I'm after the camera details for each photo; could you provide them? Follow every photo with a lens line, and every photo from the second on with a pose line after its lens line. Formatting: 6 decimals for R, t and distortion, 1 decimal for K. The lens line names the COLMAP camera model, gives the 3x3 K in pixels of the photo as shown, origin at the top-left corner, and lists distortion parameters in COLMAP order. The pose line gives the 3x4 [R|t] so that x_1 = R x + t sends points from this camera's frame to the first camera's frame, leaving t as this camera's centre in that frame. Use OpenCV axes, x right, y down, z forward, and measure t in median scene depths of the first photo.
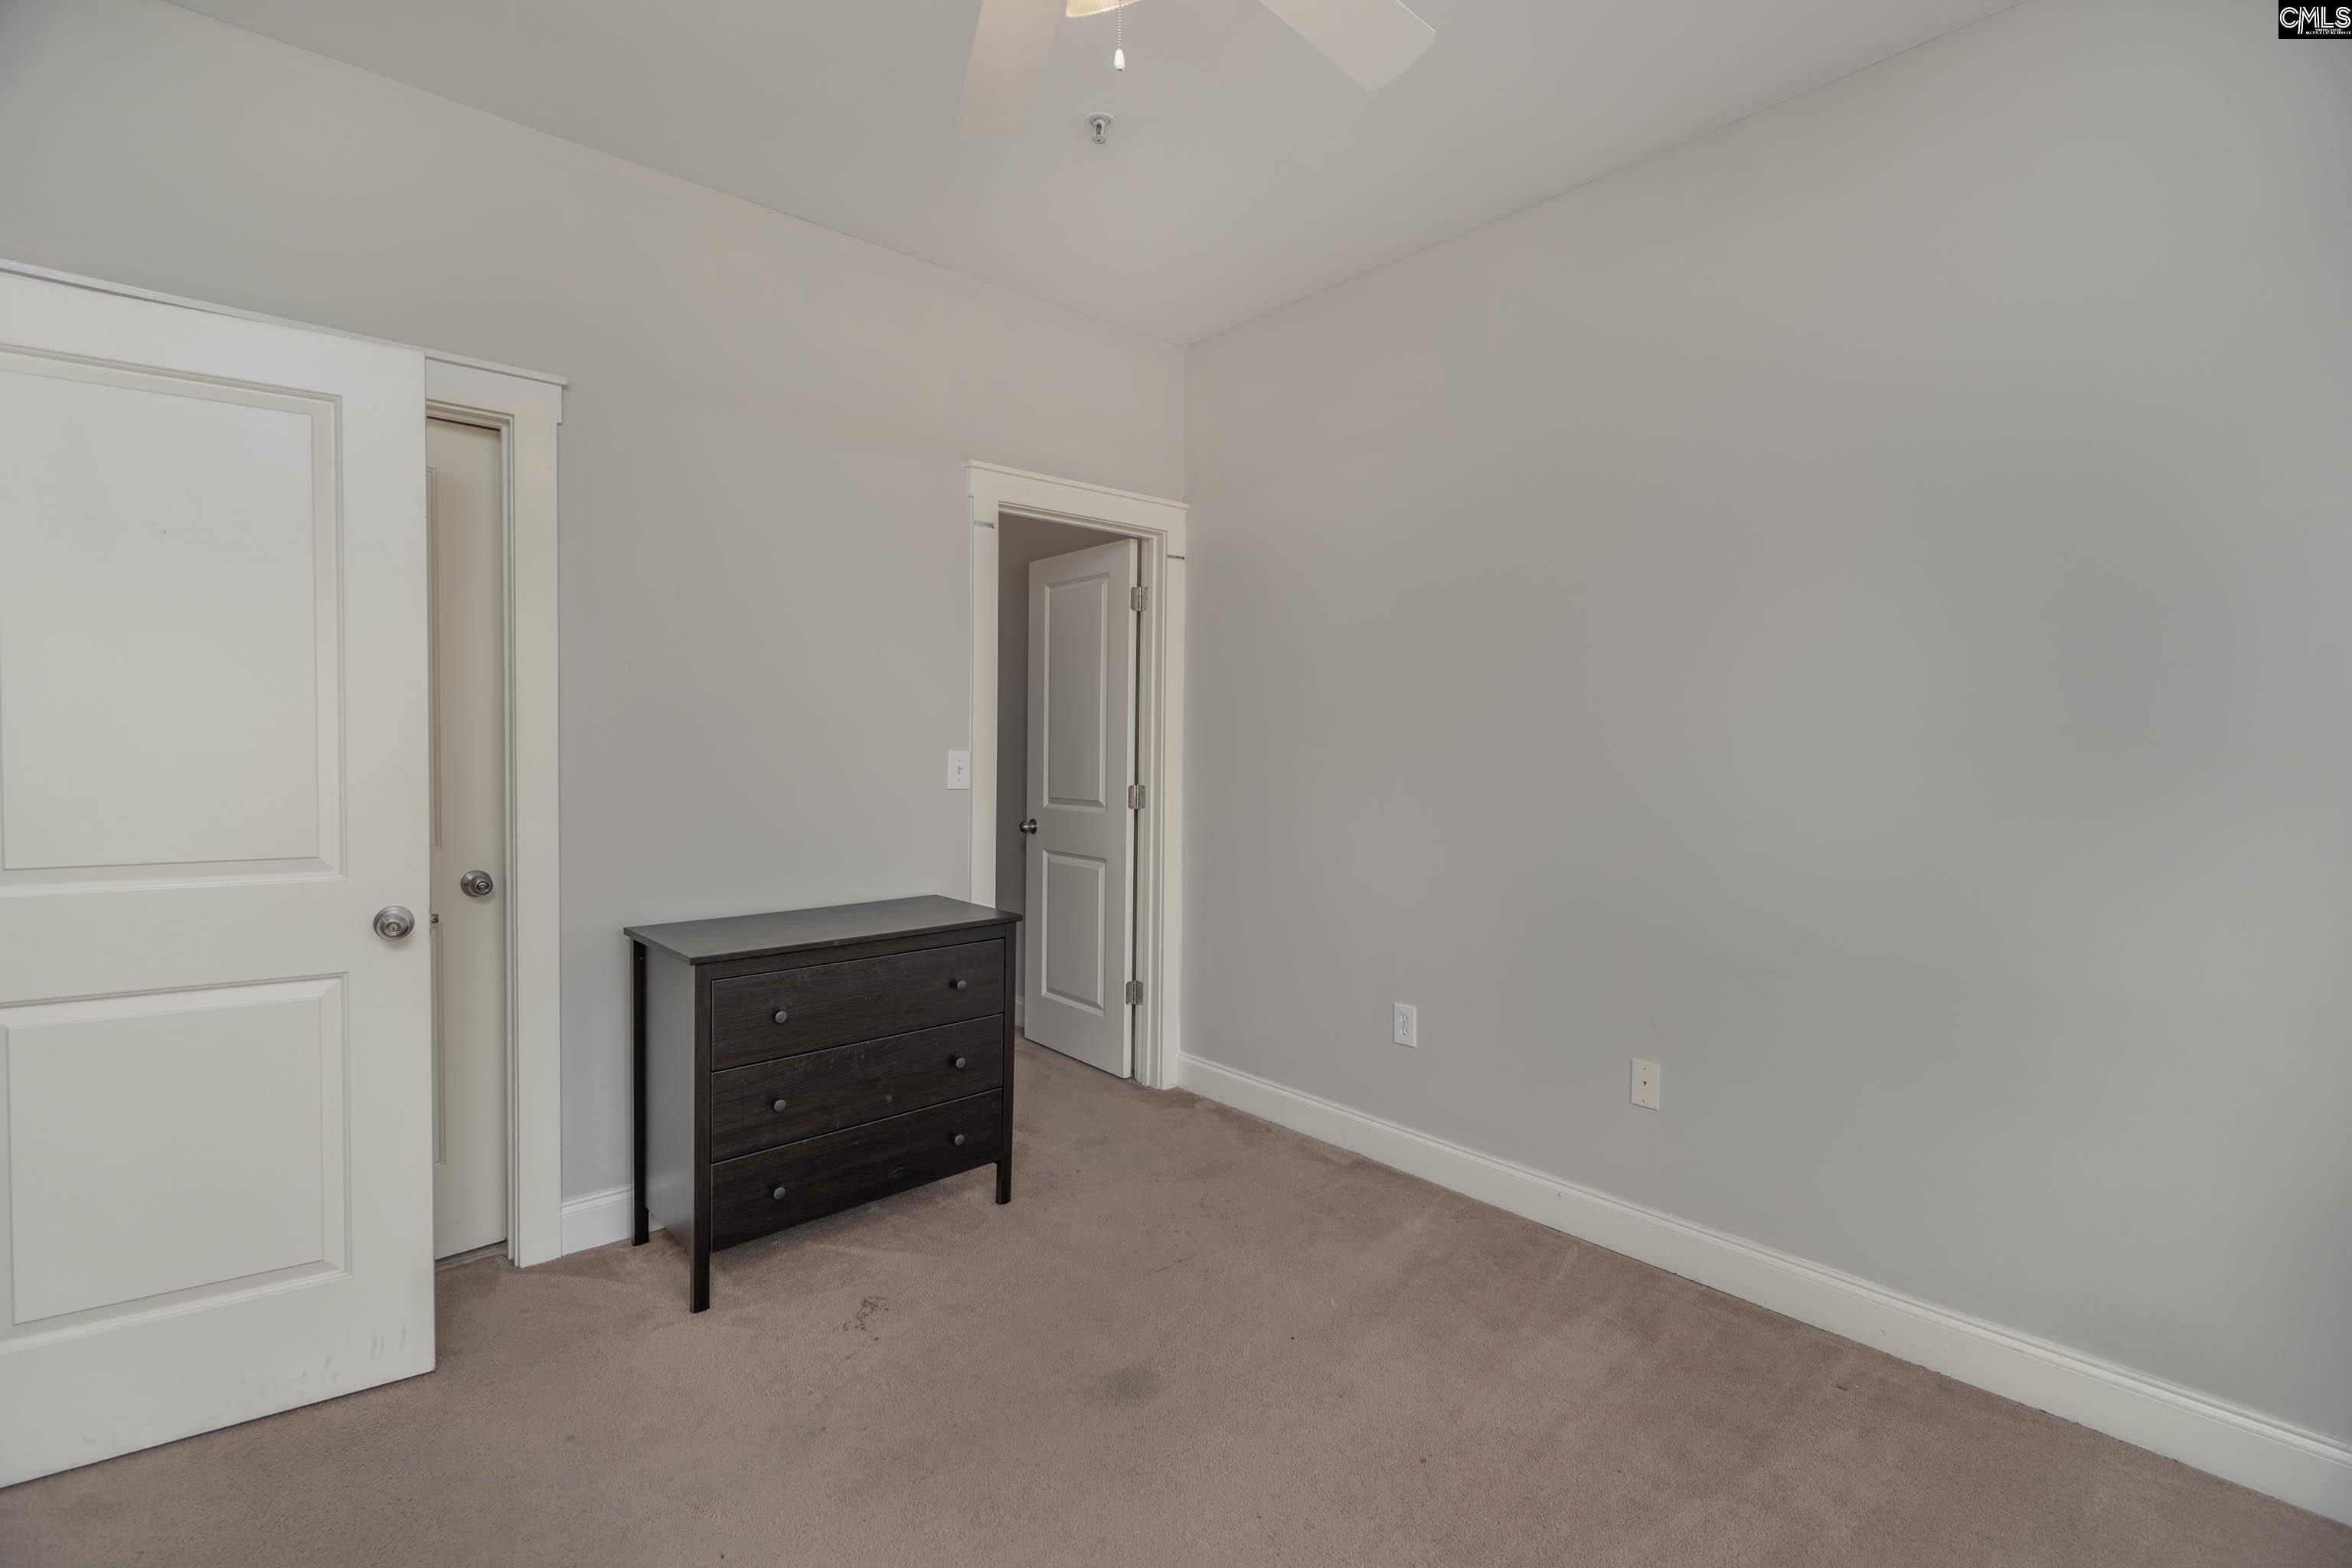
lens RADIAL K [[1063.7, 0, 1170.4], [0, 1063.7, 772.5], [0, 0, 1]] dist [-0.001841, 0.000106]
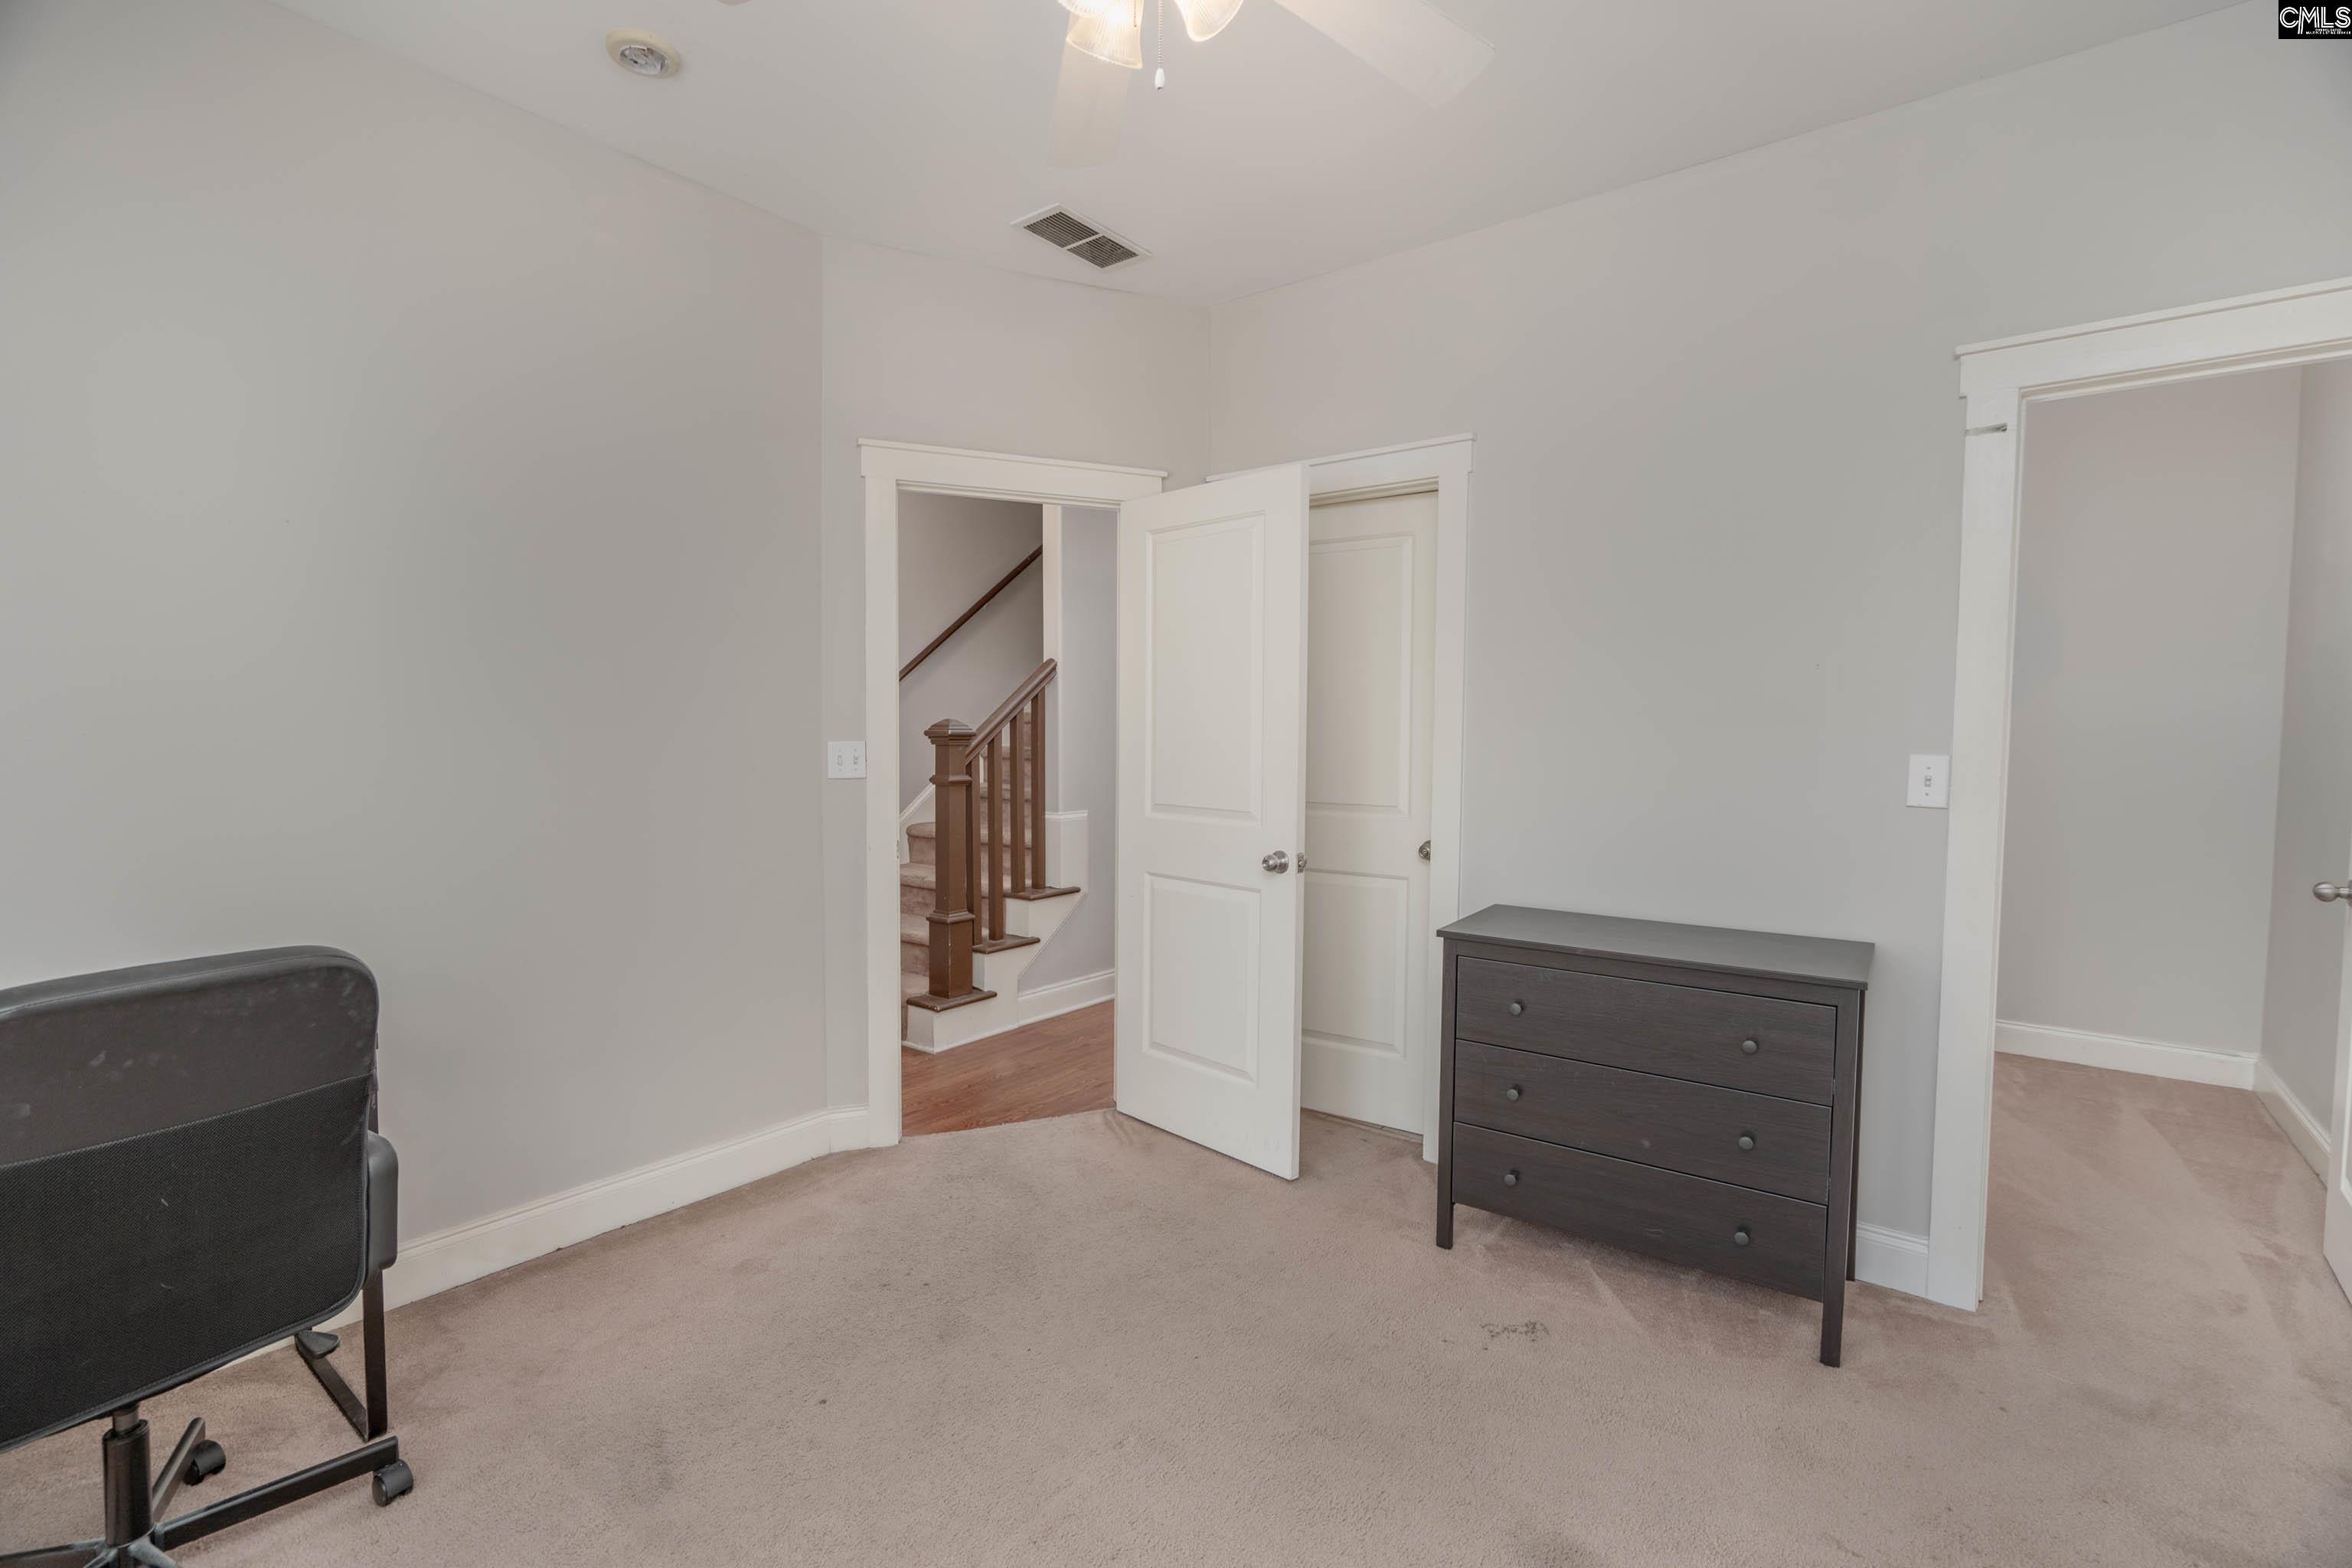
lens RADIAL K [[1063.7, 0, 1170.4], [0, 1063.7, 772.5], [0, 0, 1]] dist [-0.001841, 0.000106]
pose [[0.190551, 0.048079, -0.980499, 0.527883], [-0.029603, 0.998627, 0.043215, -0.031096], [0.981231, 0.020791, 0.191713, 0.446953]]
